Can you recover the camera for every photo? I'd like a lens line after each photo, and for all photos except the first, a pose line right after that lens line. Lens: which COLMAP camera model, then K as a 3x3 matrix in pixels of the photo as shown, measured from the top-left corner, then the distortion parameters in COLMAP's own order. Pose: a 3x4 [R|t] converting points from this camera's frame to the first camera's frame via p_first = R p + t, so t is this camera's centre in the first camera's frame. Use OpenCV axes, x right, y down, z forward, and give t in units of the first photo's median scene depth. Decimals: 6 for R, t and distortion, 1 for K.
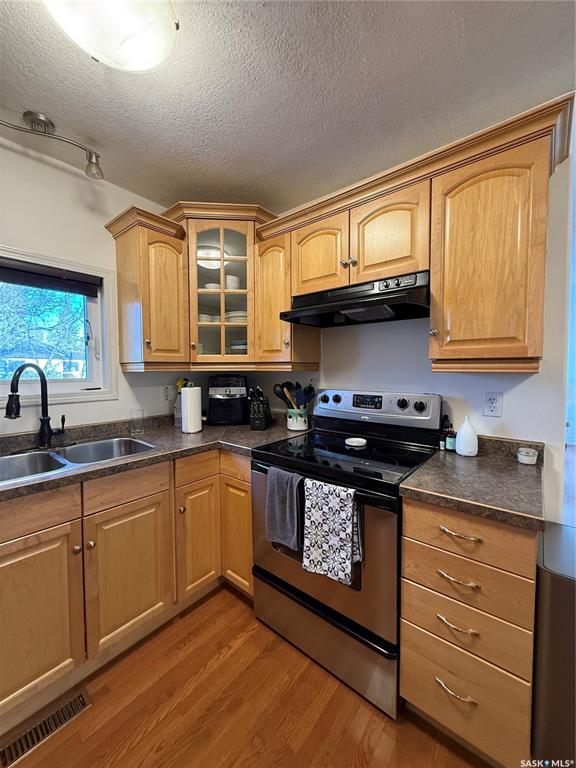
lens RADIAL K [[304.7, 0, 290.1], [0, 304.7, 381.7], [0, 0, 1]] dist [-0.002729, 0.000554]
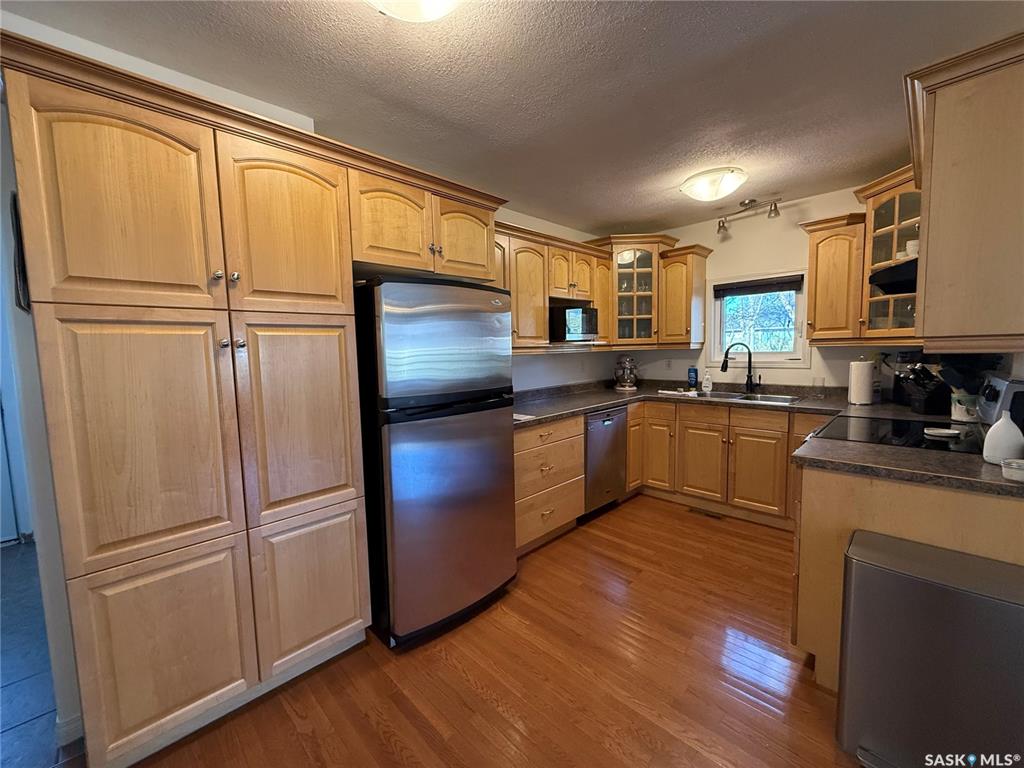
lens RADIAL K [[406.2, 0, 506.8], [0, 406.2, 382.8], [0, 0, 1]] dist [-0.002729, 0.000554]
pose [[-0.115676, 0.089649, -0.989233, 1.352148], [-0.010990, 0.995742, 0.091524, -0.025570], [0.993226, 0.021459, -0.114198, -0.060333]]
